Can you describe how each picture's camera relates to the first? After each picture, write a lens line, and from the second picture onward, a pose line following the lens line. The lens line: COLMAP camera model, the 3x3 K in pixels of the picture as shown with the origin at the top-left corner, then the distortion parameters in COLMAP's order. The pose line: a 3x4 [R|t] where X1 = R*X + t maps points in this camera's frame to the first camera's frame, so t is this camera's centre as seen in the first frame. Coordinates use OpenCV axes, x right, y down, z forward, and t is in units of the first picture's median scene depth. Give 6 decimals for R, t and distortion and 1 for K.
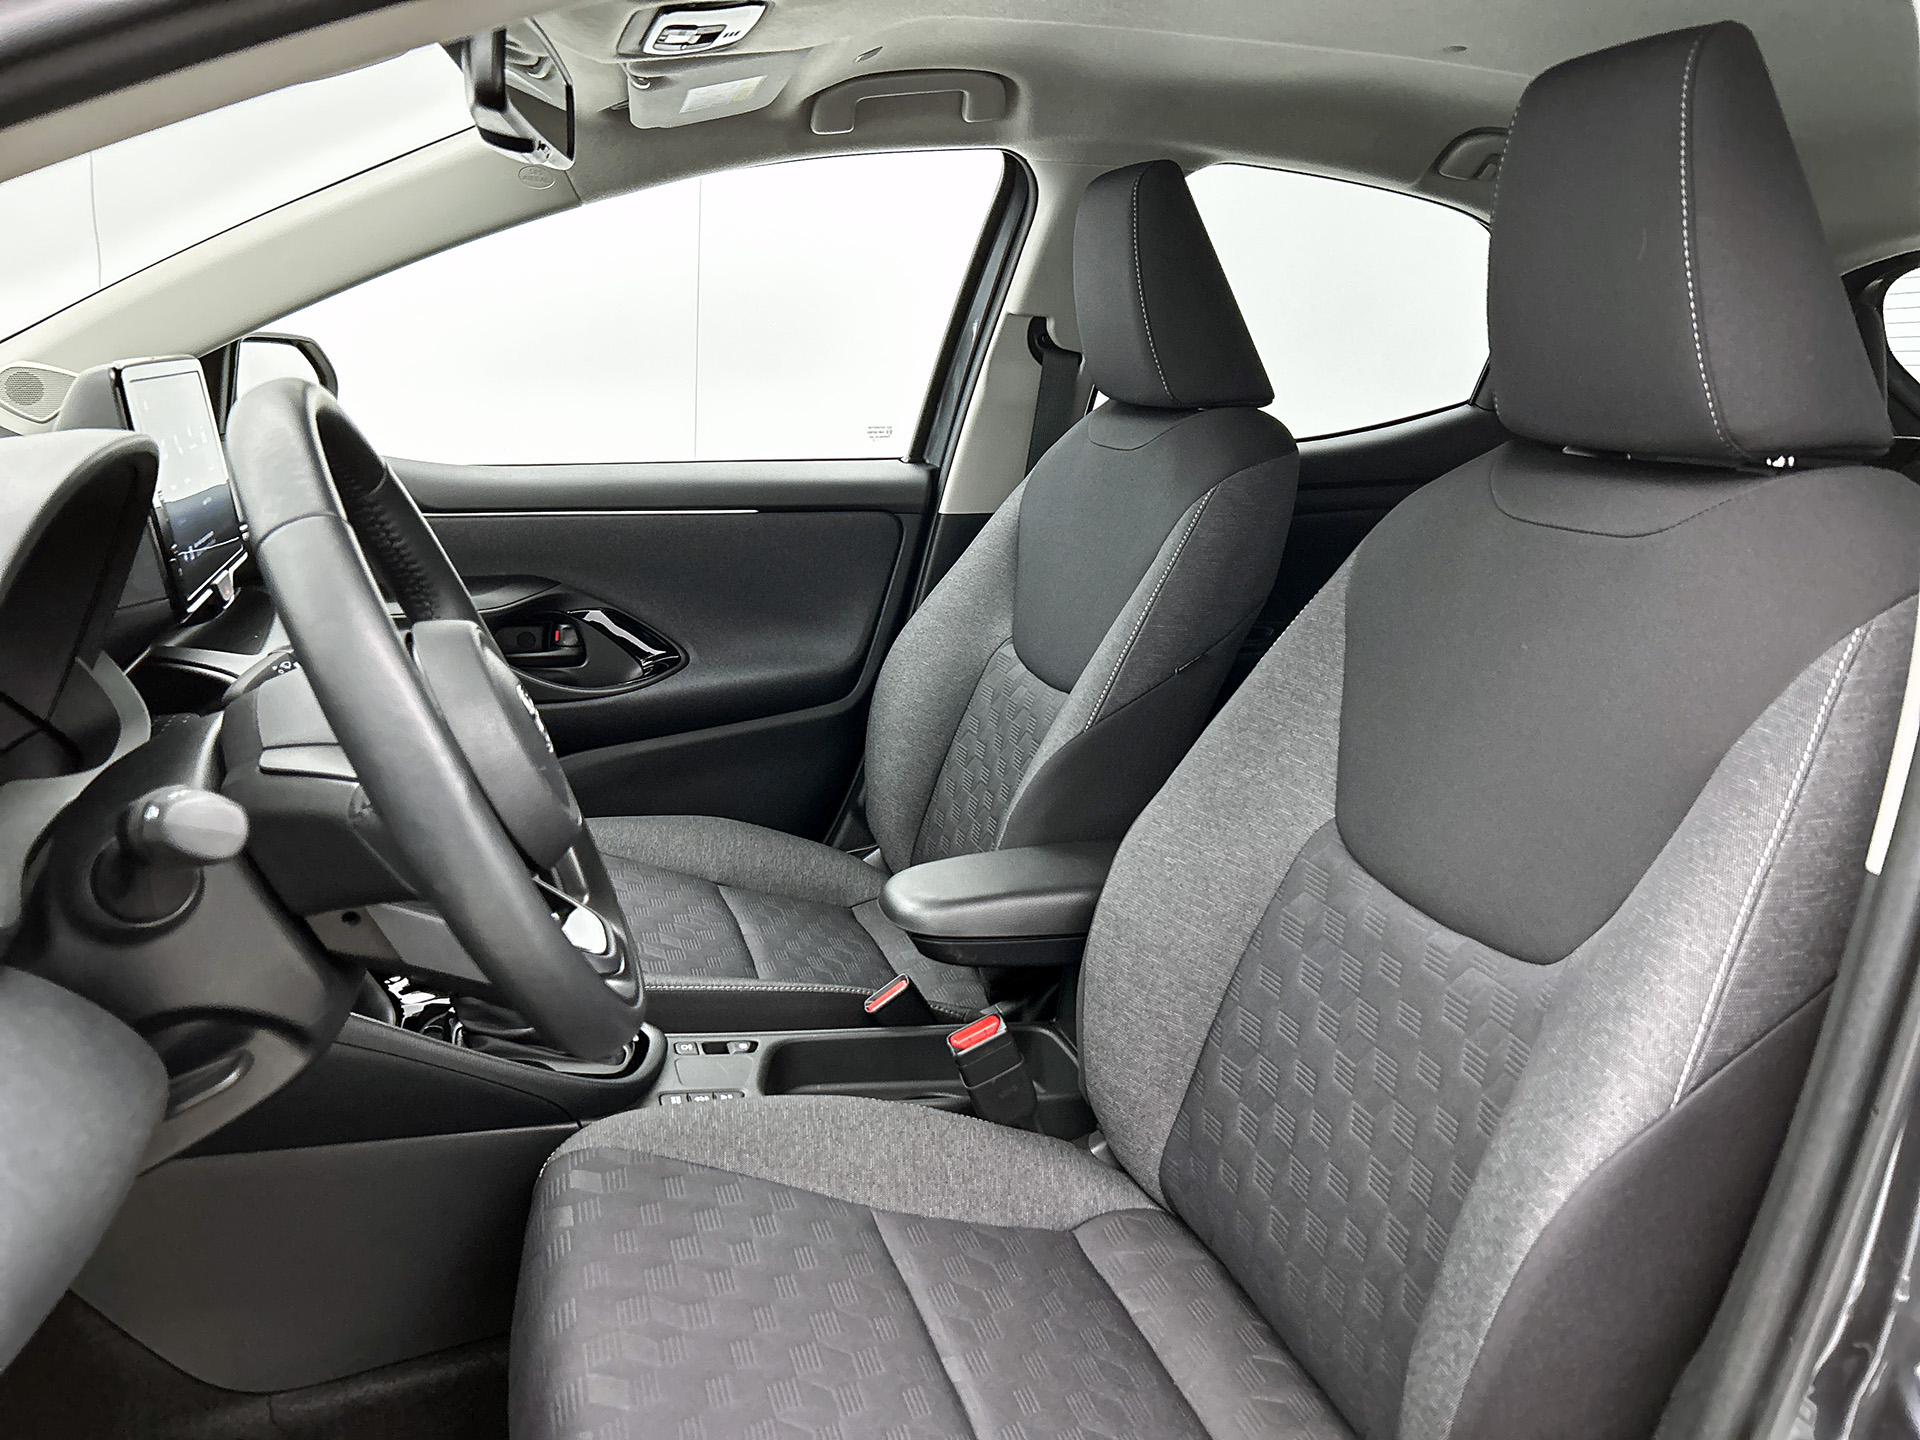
lens RADIAL K [[1431.9, 0, 926.7], [0, 1431.9, 680.4], [0, 0, 1]] dist [0.070262, -0.089535]
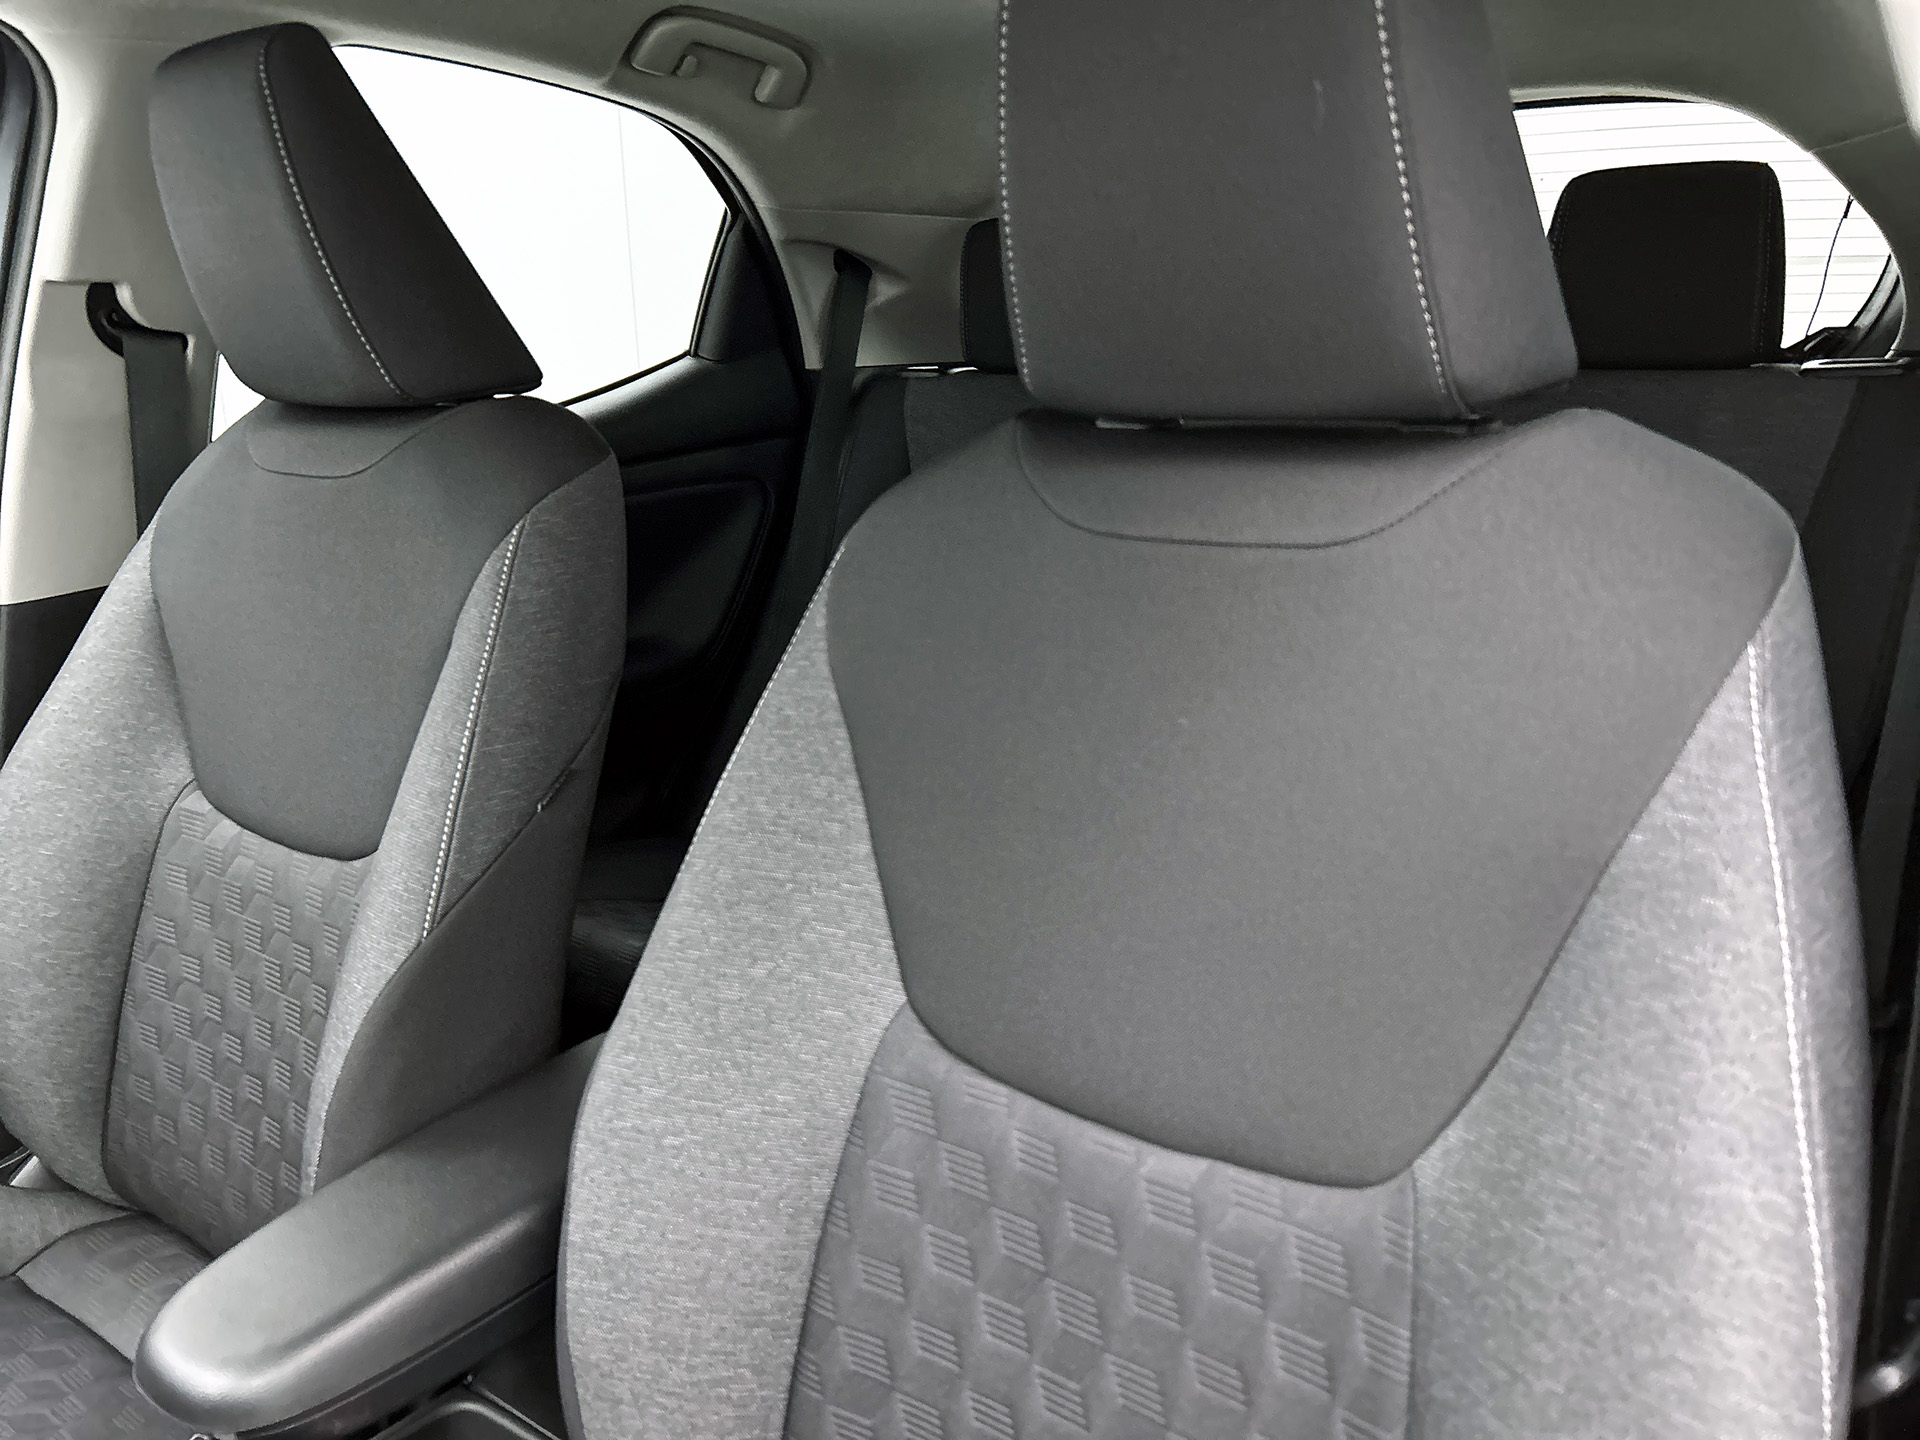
lens RADIAL K [[1431.9, 0, 926.7], [0, 1431.9, 680.4], [0, 0, 1]] dist [0.070262, -0.089535]
pose [[0.799178, -0.224657, 0.557533, -0.047288], [0.203845, 0.973860, 0.100220, -0.110127], [-0.565474, 0.033557, 0.824083, 0.414168]]
